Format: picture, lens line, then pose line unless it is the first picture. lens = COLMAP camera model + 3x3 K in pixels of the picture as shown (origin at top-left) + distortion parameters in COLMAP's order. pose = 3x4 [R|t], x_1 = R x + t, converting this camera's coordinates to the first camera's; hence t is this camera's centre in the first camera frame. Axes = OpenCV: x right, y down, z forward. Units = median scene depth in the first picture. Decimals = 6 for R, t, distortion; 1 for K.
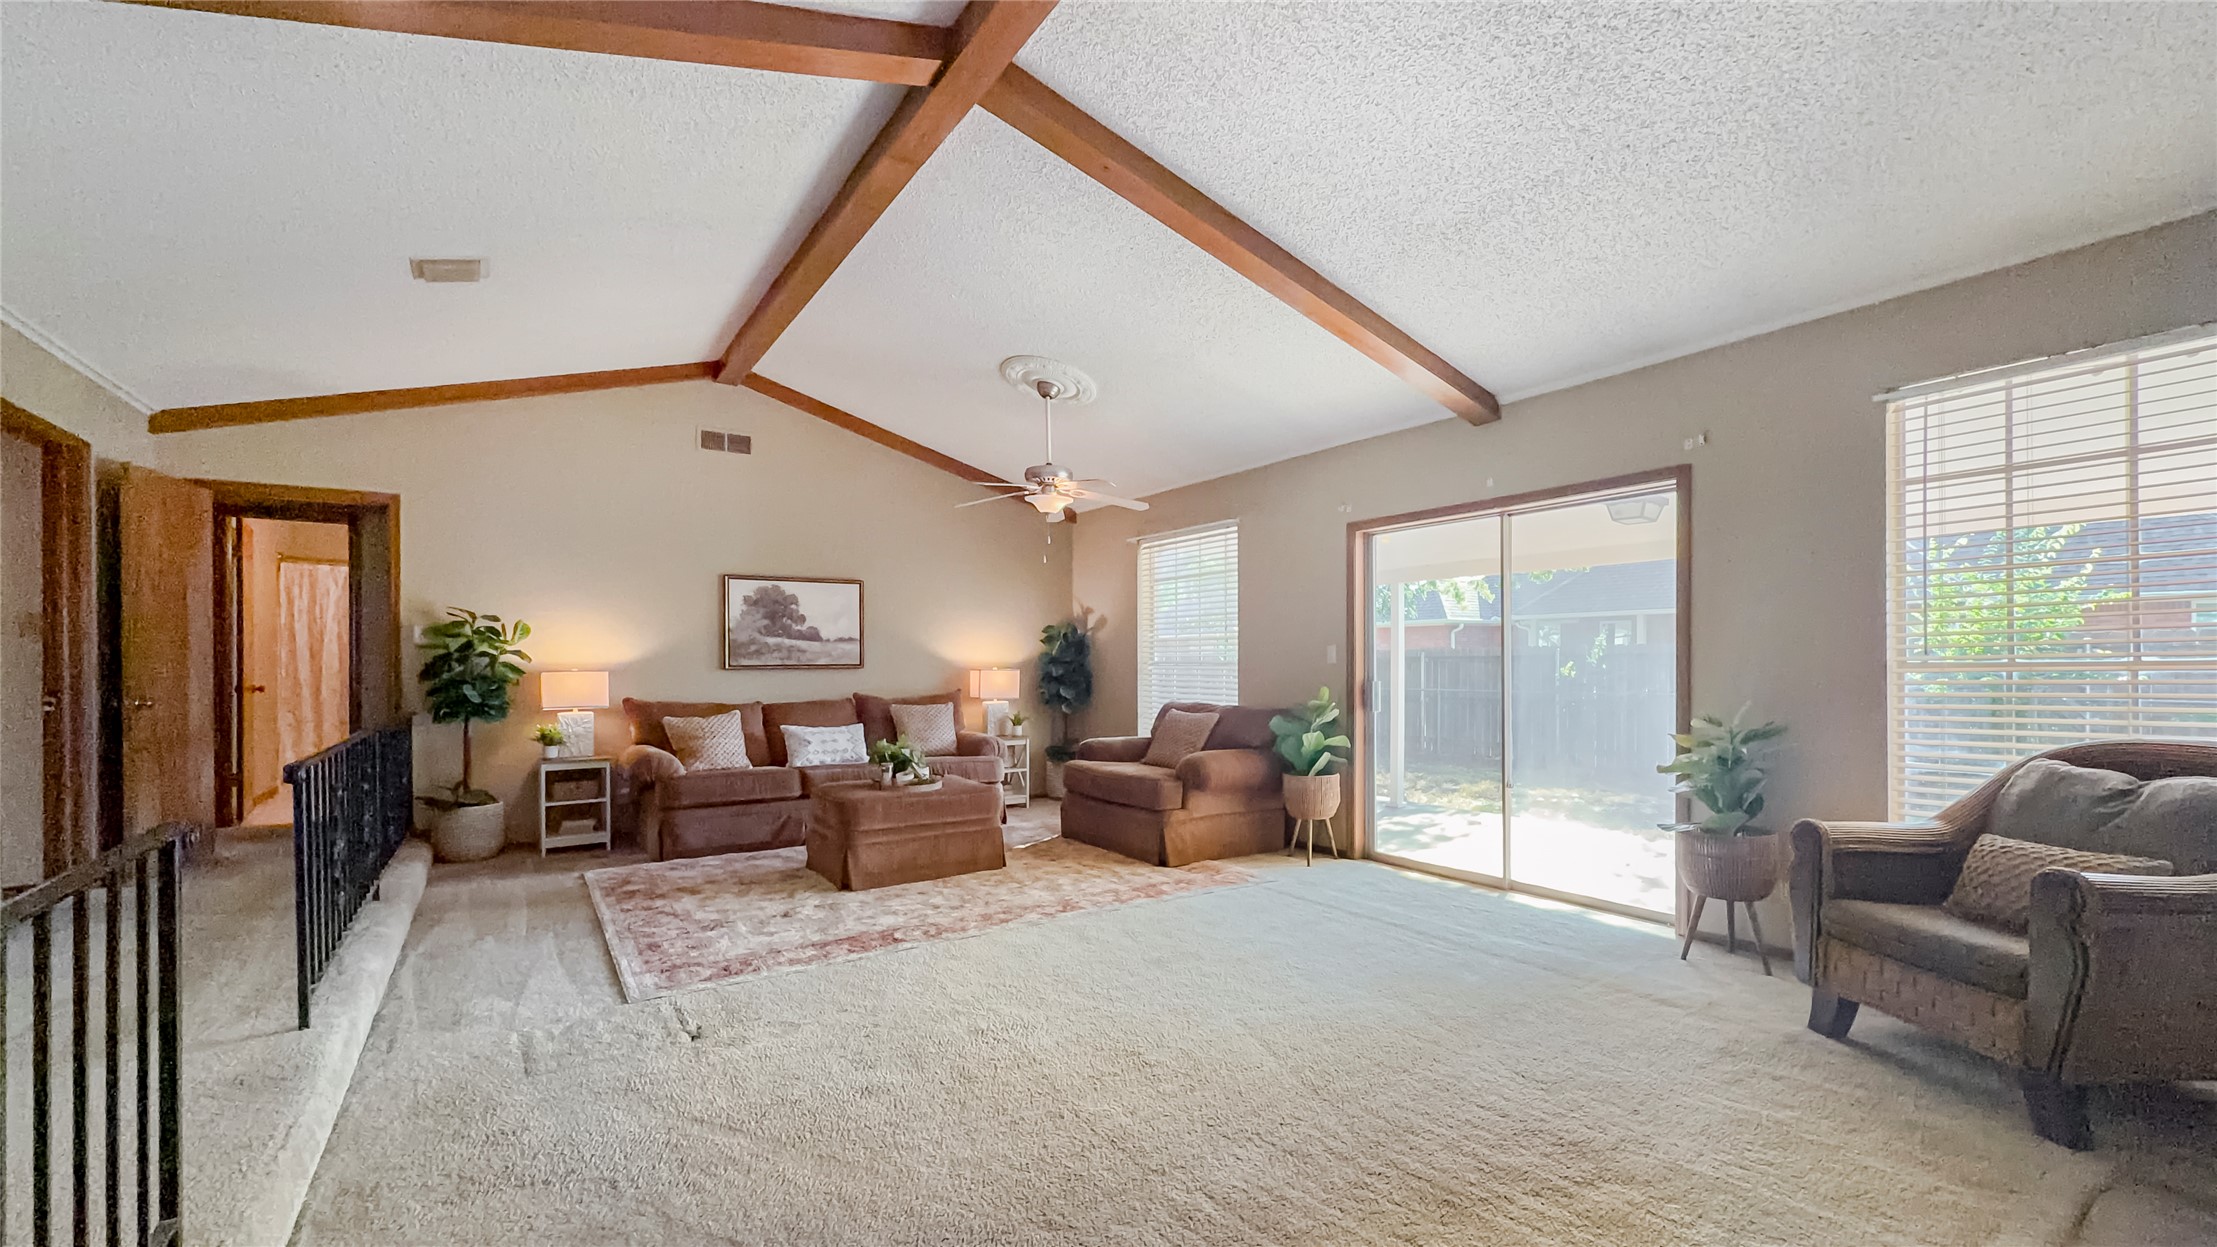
lens RADIAL K [[906.0, 0, 1112.8], [0, 906.0, 661.9], [0, 0, 1]] dist [-0.000601, -0.000001]
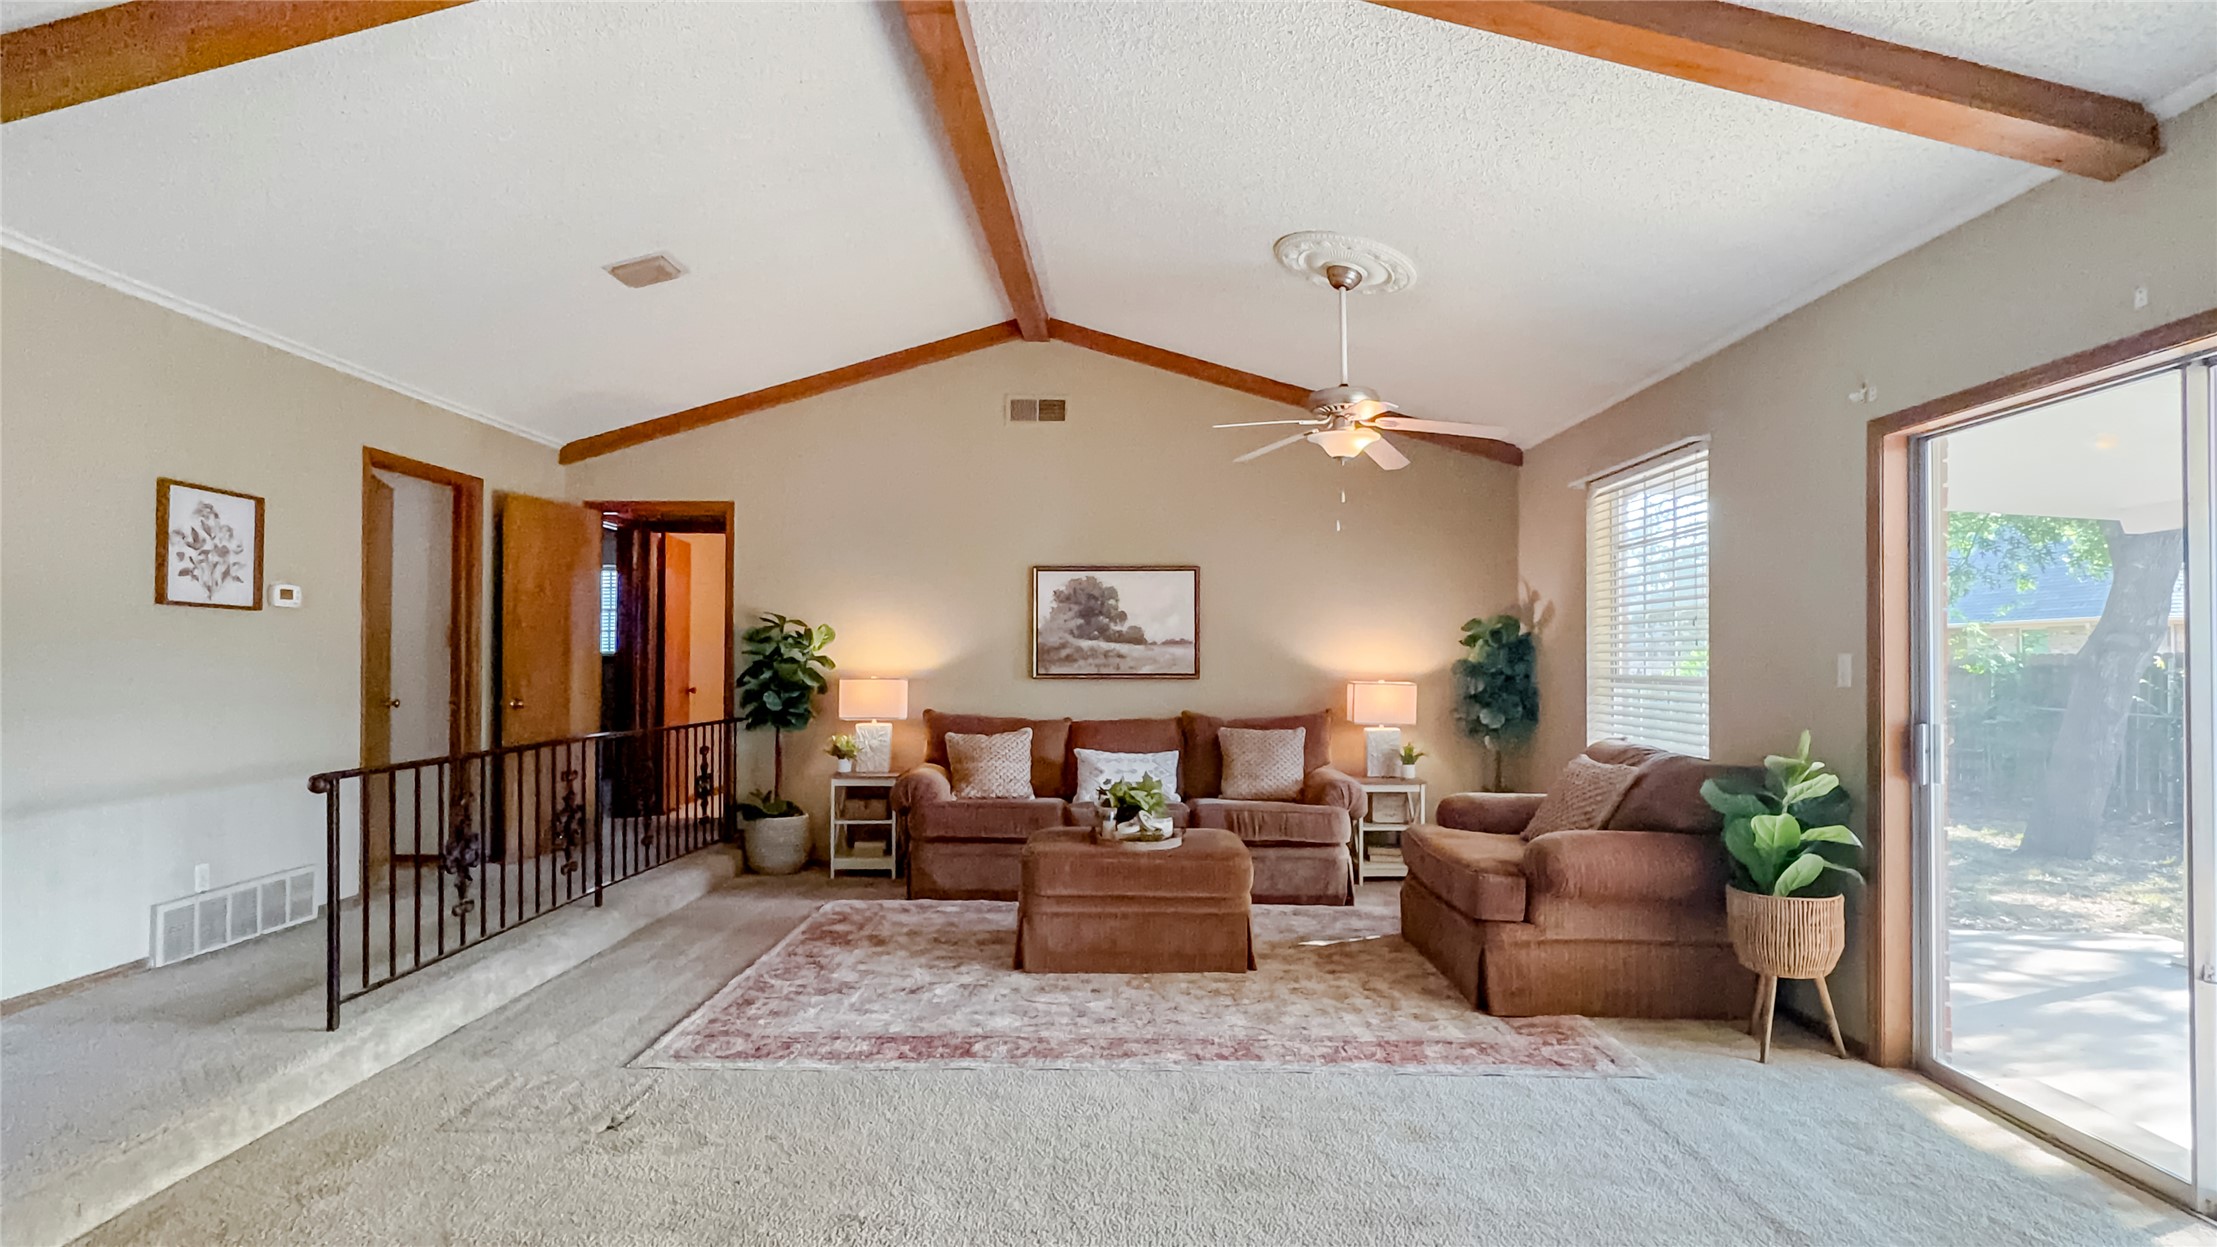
lens RADIAL K [[1125.7, 0, 1102.7], [0, 1125.7, 645.5], [0, 0, 1]] dist [0.000184, -0.000087]
pose [[0.819445, -0.001952, -0.573154, 0.266119], [-0.006215, 0.999905, -0.012290, -0.011788], [0.573124, 0.013633, 0.819356, 0.208874]]
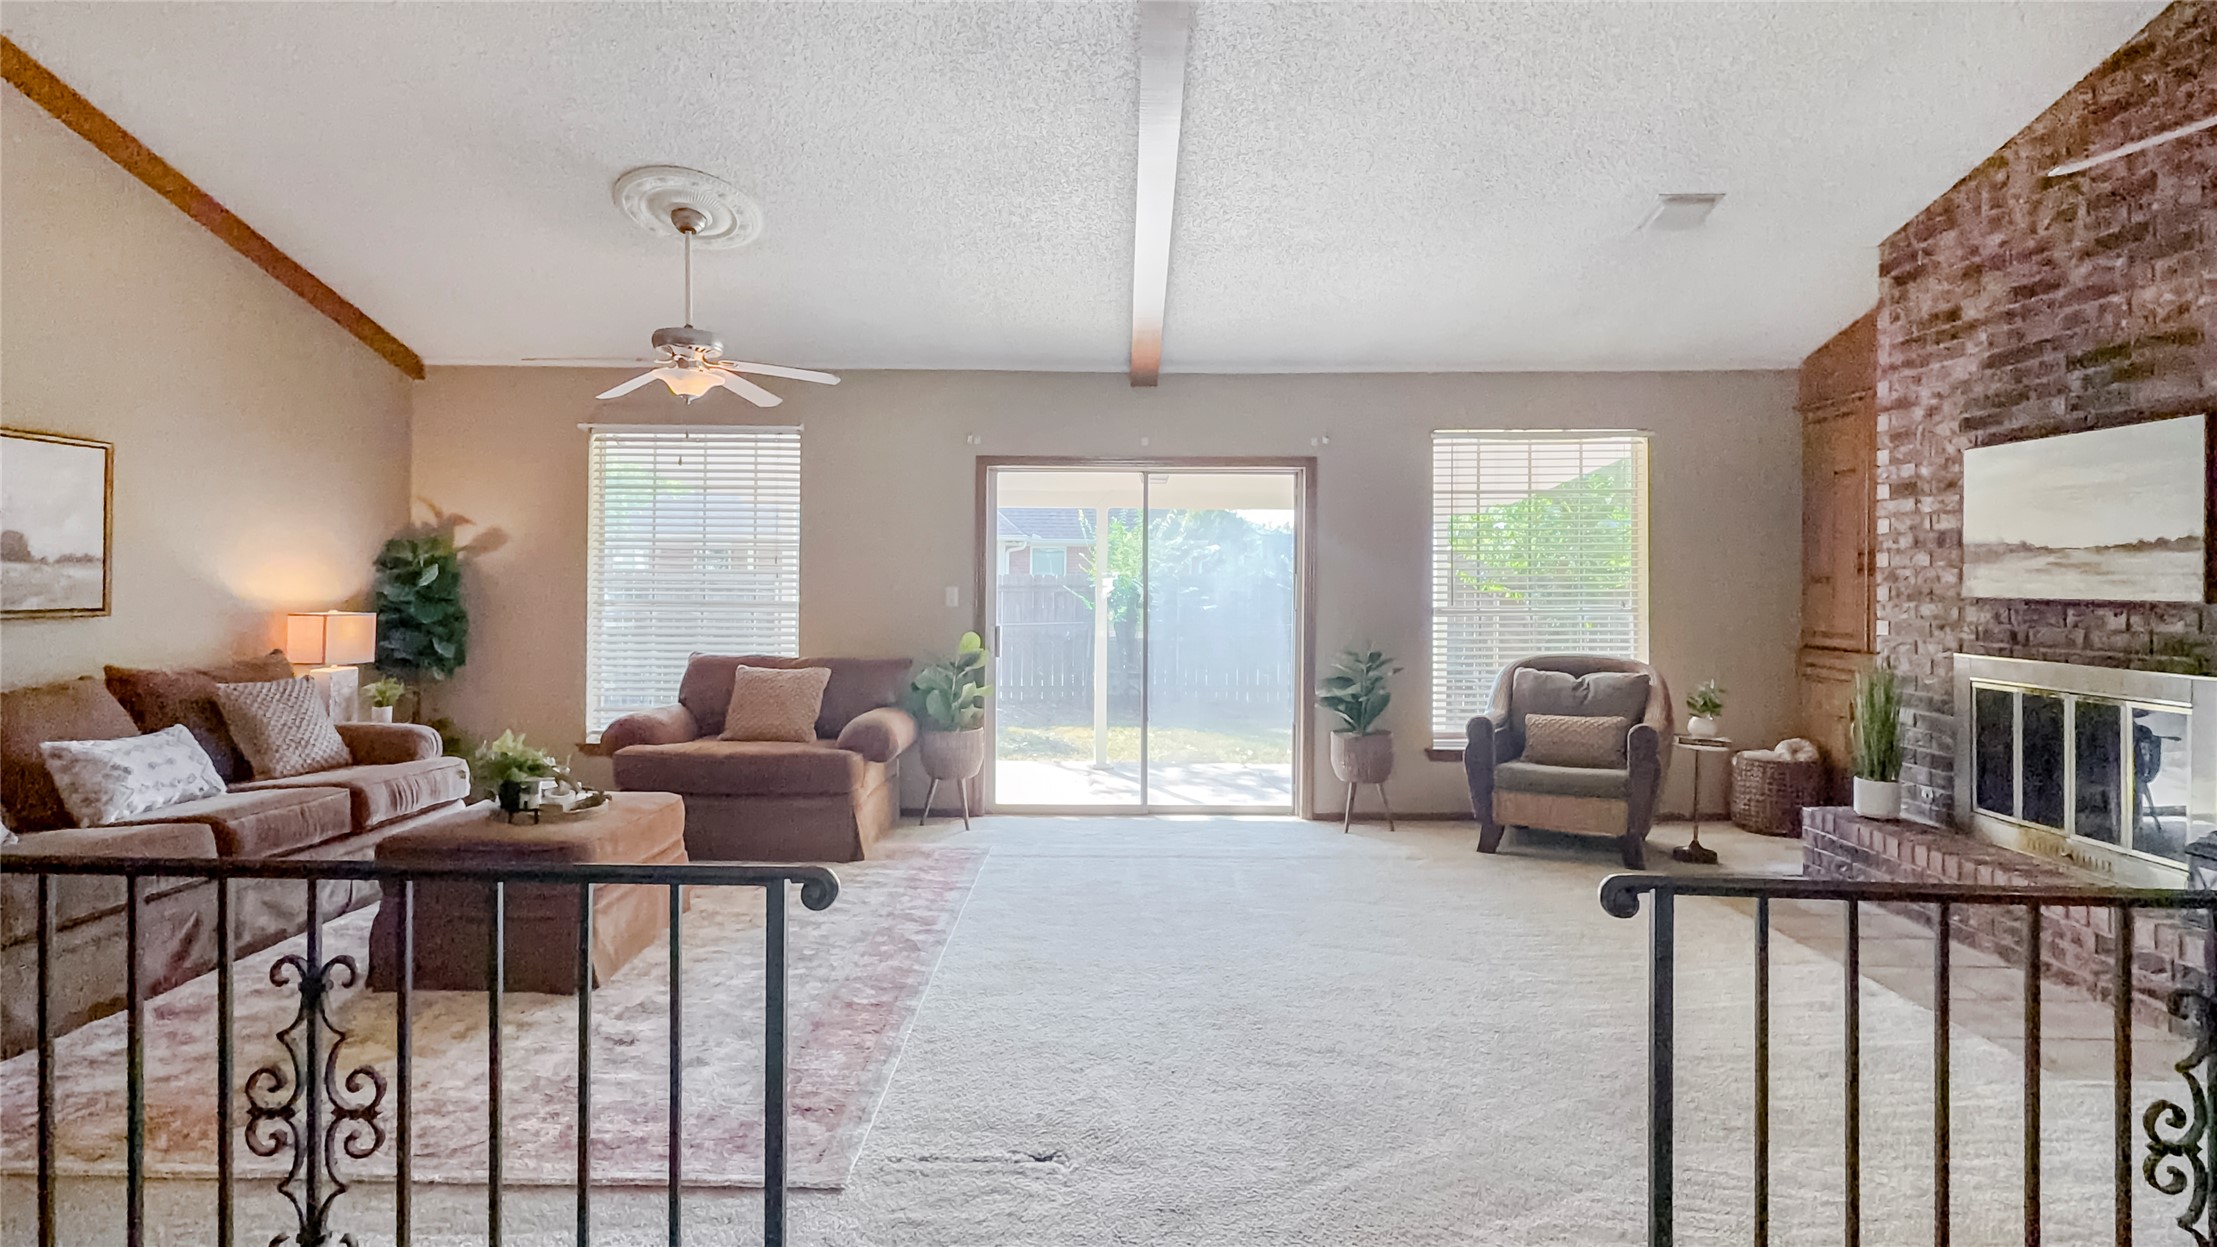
lens RADIAL K [[1119.4, 0, 1103.7], [0, 1119.4, 586.9], [0, 0, 1]] dist [-0.001678, -0.000484]
pose [[0.563629, 0.007173, 0.825997, -0.609052], [-0.011602, 0.999932, -0.000766, -0.019609], [-0.825946, -0.009151, 0.563675, 0.242982]]
